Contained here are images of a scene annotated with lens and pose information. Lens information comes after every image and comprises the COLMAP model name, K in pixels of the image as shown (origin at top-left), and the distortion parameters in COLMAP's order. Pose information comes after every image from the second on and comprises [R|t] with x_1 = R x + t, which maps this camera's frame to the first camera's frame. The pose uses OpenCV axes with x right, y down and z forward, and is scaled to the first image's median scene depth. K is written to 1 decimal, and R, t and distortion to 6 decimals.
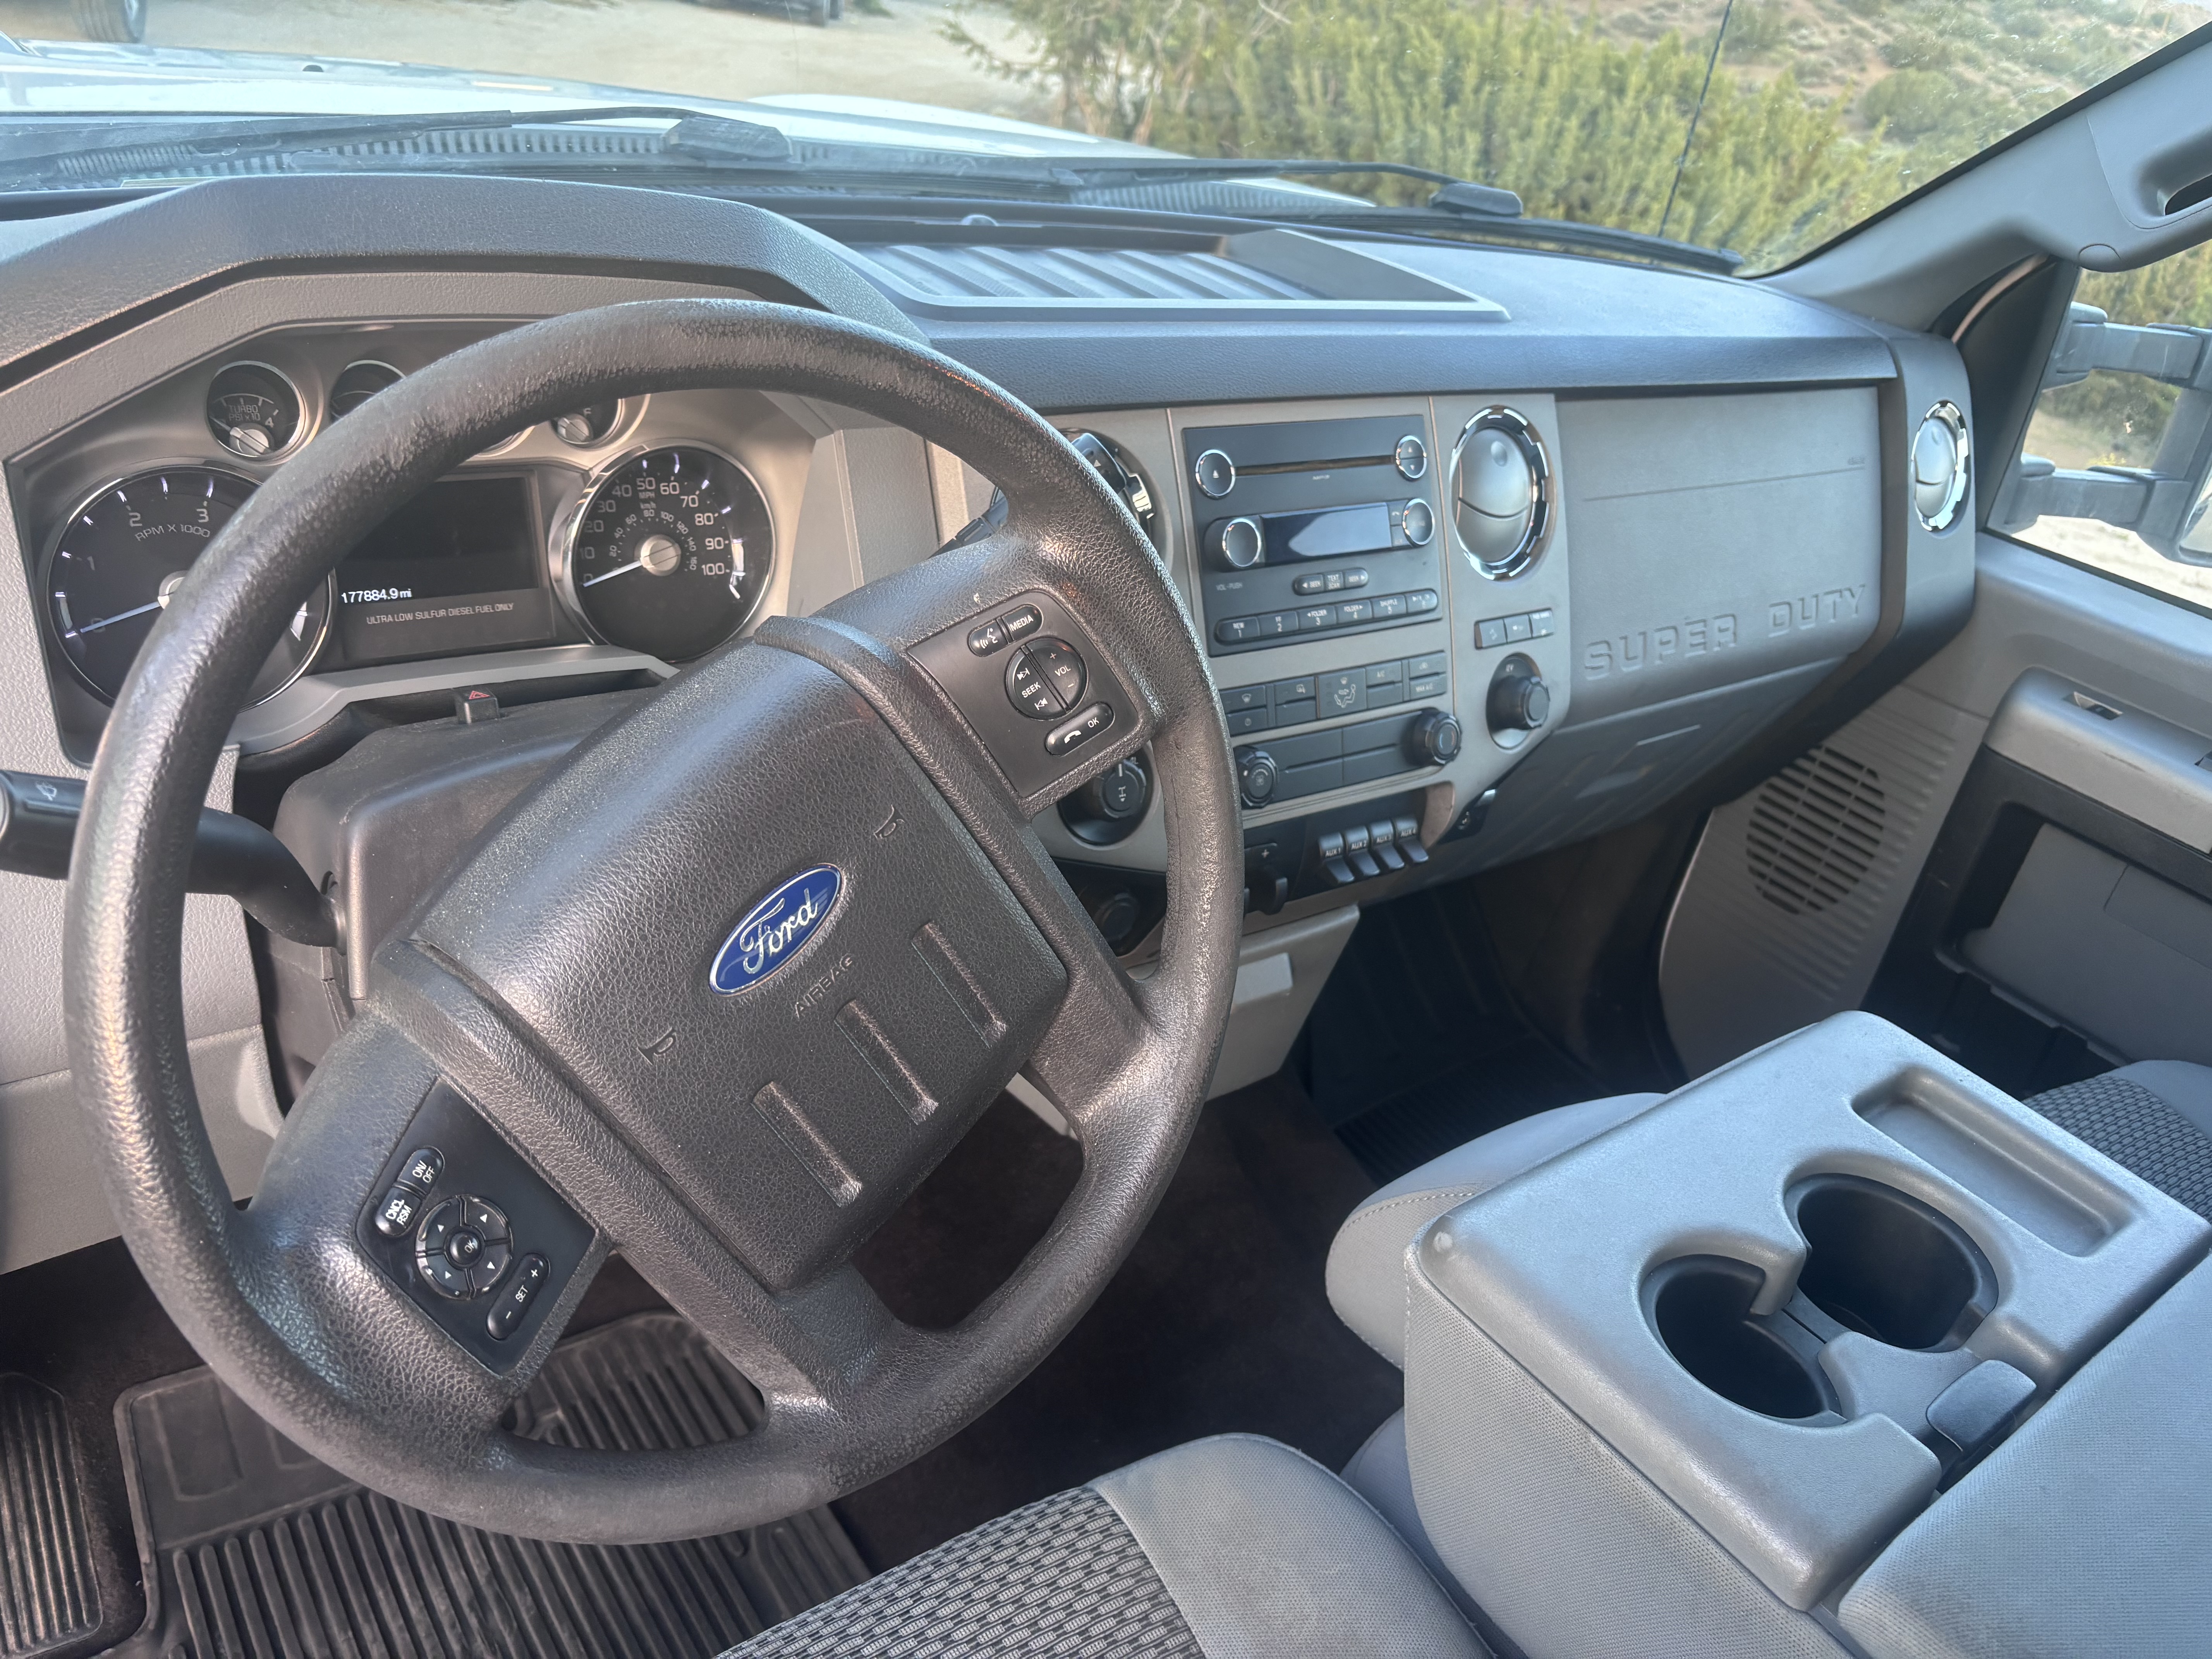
lens RADIAL K [[1692.2, 0, 1105.5], [0, 1692.2, 801.9], [0, 0, 1]] dist [0.004951, 0.000130]
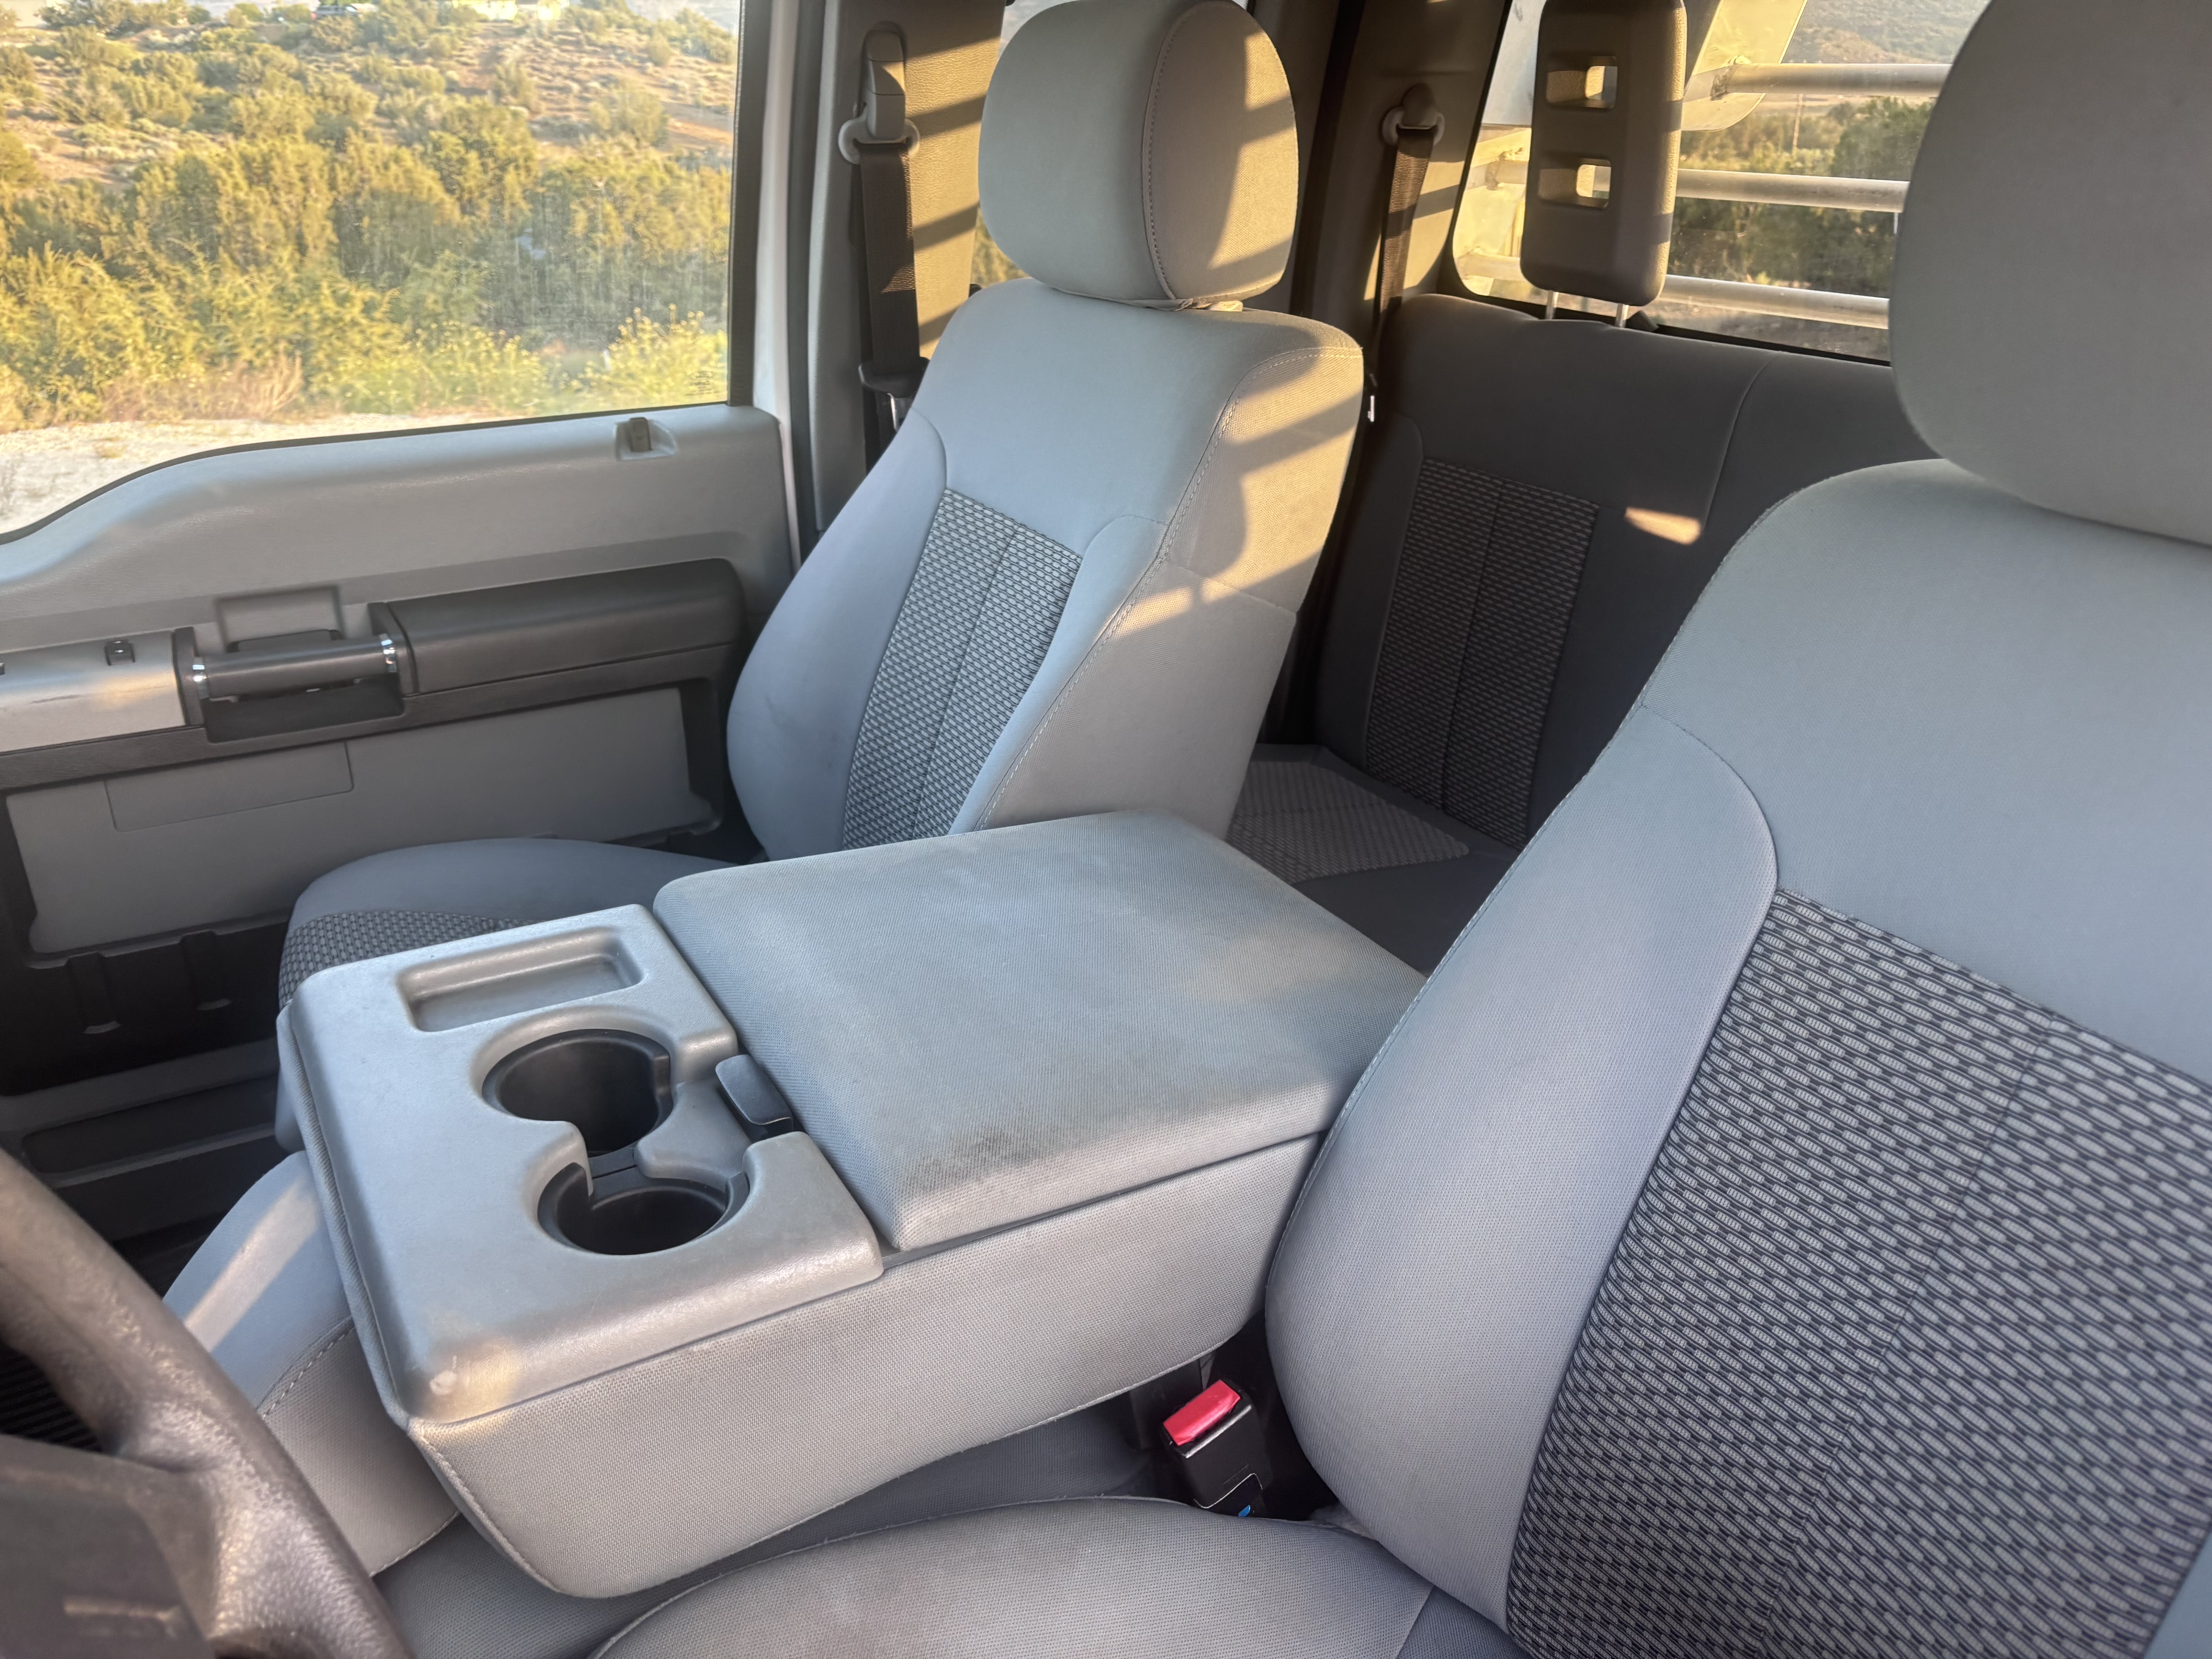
lens RADIAL K [[1692.2, 0, 1105.5], [0, 1692.2, 801.9], [0, 0, 1]] dist [0.004951, 0.000130]
pose [[0.118285, -0.550178, 0.826628, -0.249279], [0.486209, 0.757940, 0.434888, -0.150171], [-0.865800, 0.350473, 0.357154, 0.174402]]
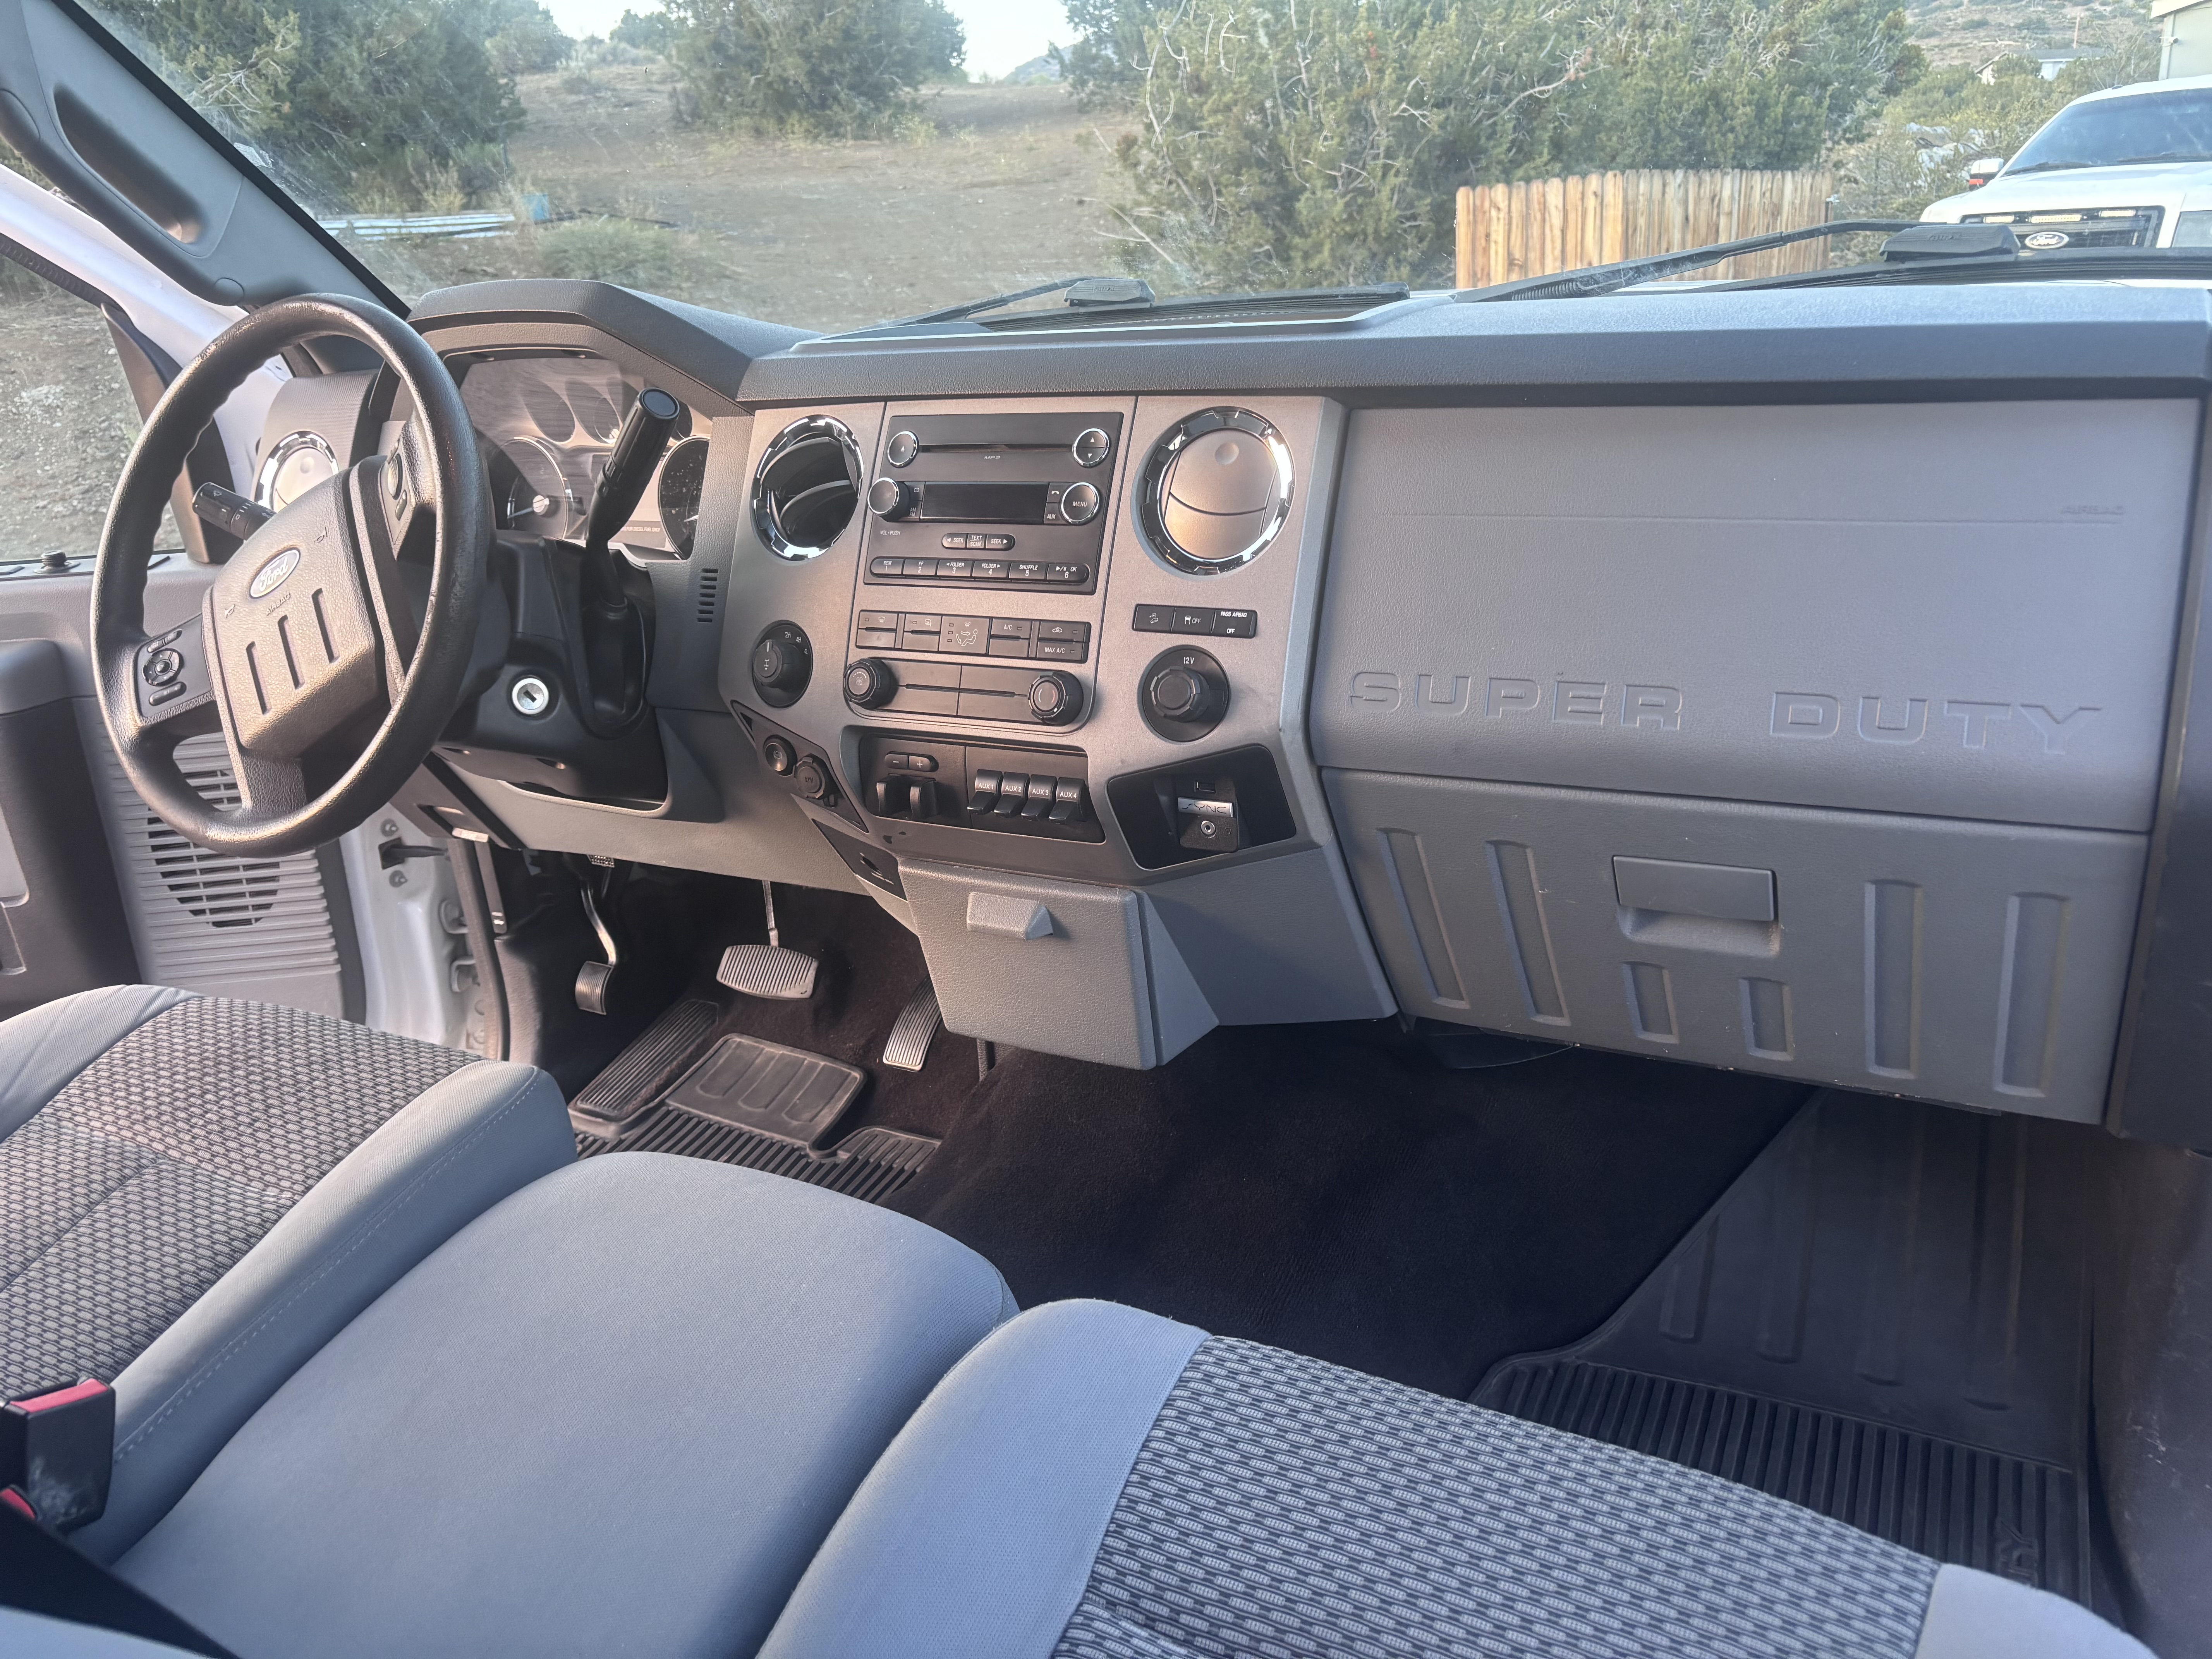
lens RADIAL K [[1674.4, 0, 1123.8], [0, 1674.4, 832.9], [0, 0, 1]] dist [0.123015, -0.304710]
pose [[0.389670, 0.121030, -0.912967, 1.153676], [-0.312149, 0.950005, -0.007291, 0.036704], [0.866441, 0.287823, 0.407968, 0.601043]]
